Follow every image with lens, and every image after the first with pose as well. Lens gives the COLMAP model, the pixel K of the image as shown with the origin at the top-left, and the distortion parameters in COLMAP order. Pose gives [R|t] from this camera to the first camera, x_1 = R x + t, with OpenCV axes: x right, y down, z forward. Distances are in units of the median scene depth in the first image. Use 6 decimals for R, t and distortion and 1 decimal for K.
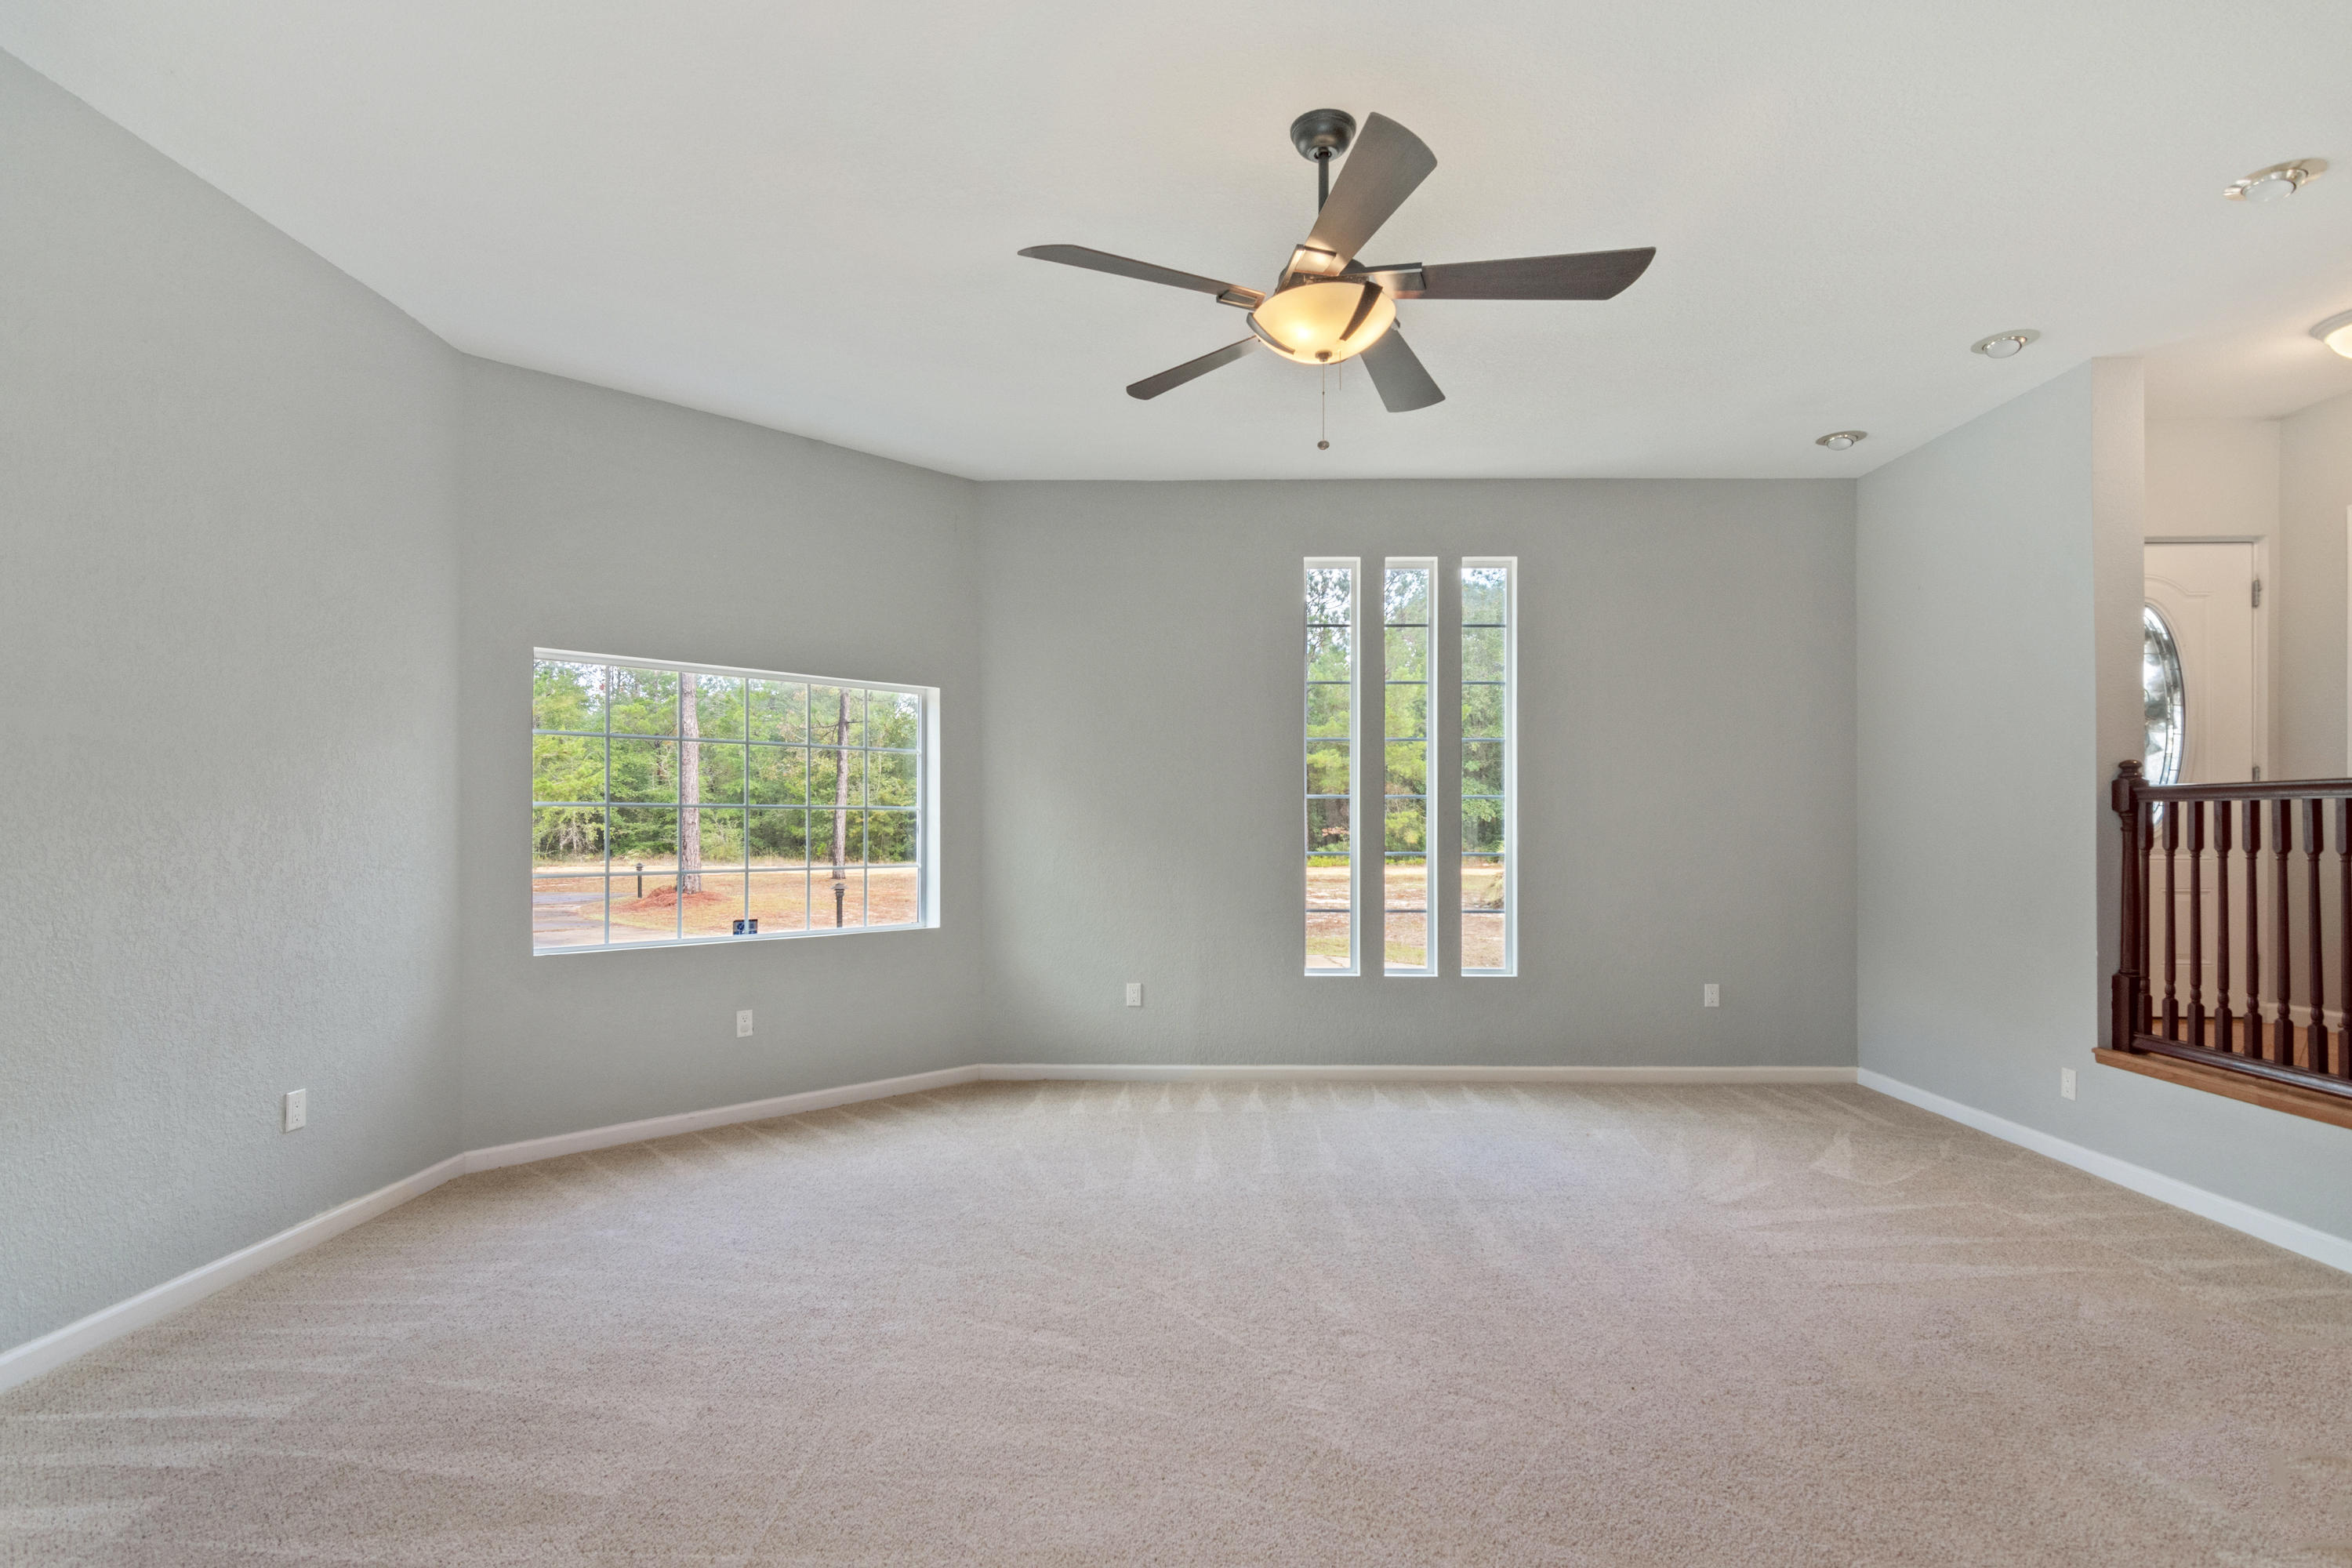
lens RADIAL K [[1147.8, 0, 1173.4], [0, 1147.8, 835.8], [0, 0, 1]] dist [0.002998, 0.000569]
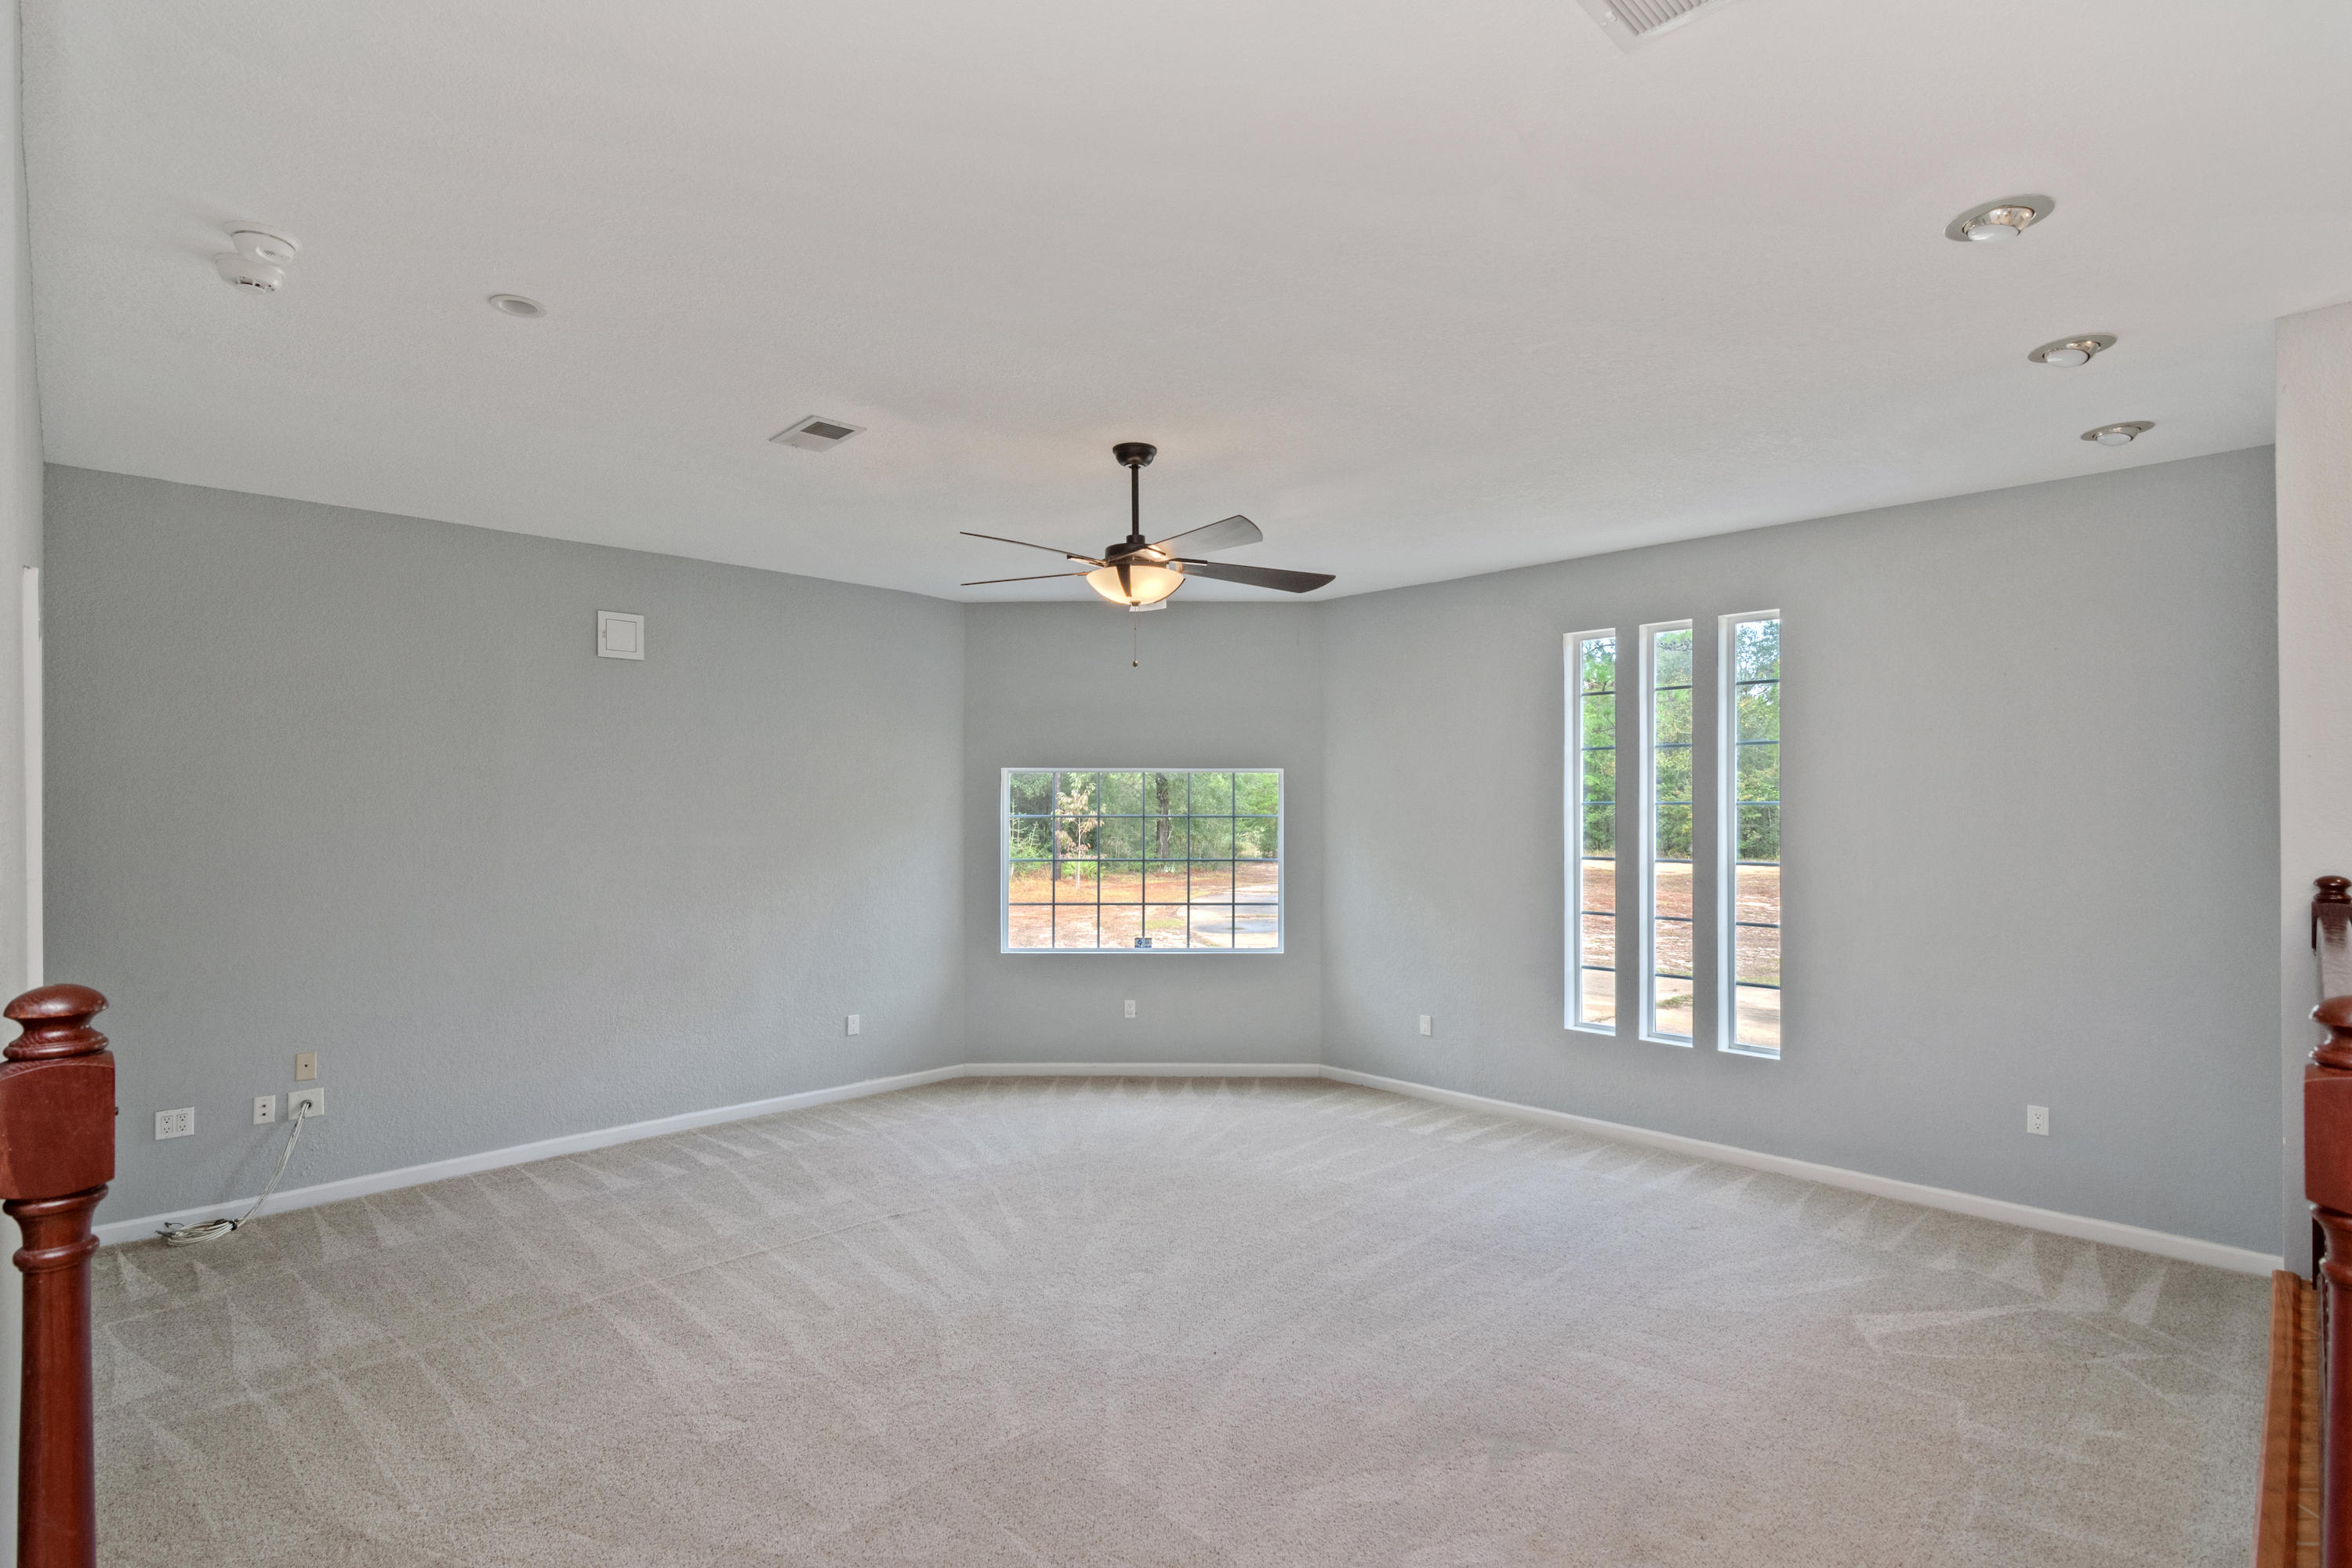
lens RADIAL K [[1138.6, 0, 1169.5], [0, 1138.6, 814.4], [0, 0, 1]] dist [-0.000710, -0.000012]
pose [[0.708694, 0.001880, -0.705514, 0.700685], [-0.003186, 0.999995, -0.000535, -0.087056], [0.705509, 0.002627, 0.708696, -0.002911]]
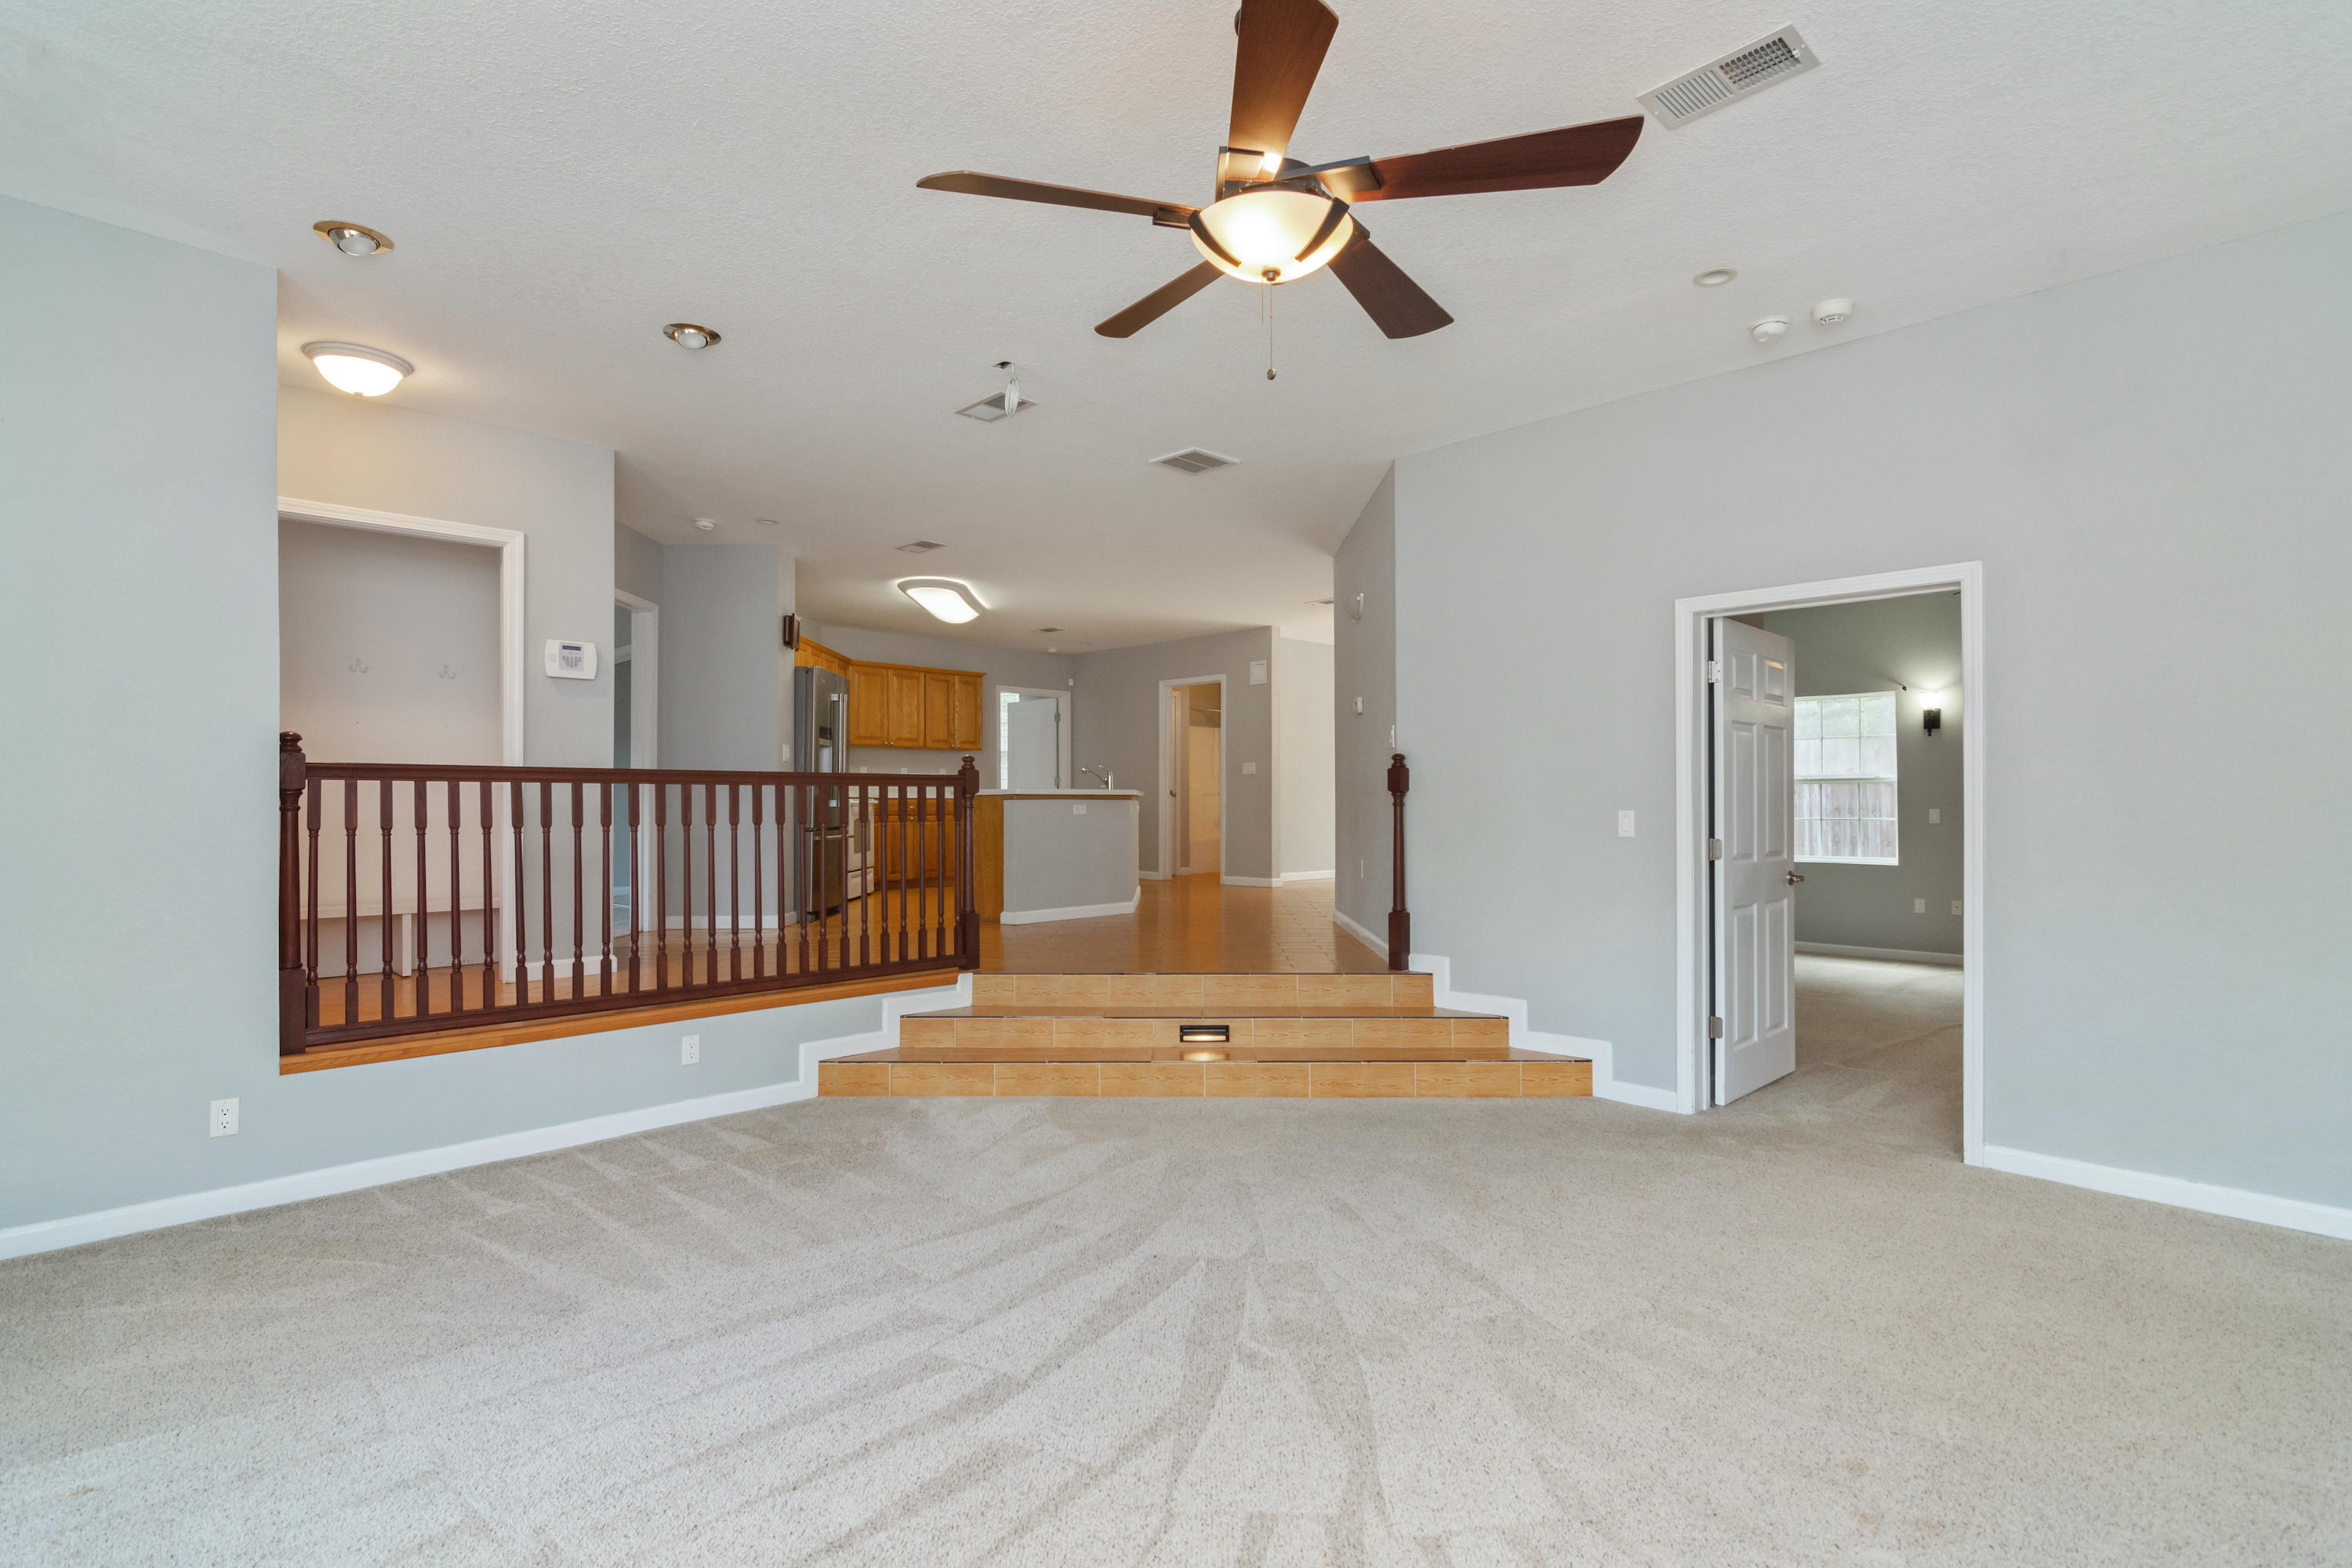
lens RADIAL K [[1138.6, 0, 1169.5], [0, 1138.6, 814.4], [0, 0, 1]] dist [-0.000710, -0.000012]
pose [[-0.708099, -0.005586, 0.706091, -0.249964], [0.005860, 0.999888, 0.013787, -0.007363], [-0.706089, 0.013900, -0.707987, 0.983269]]
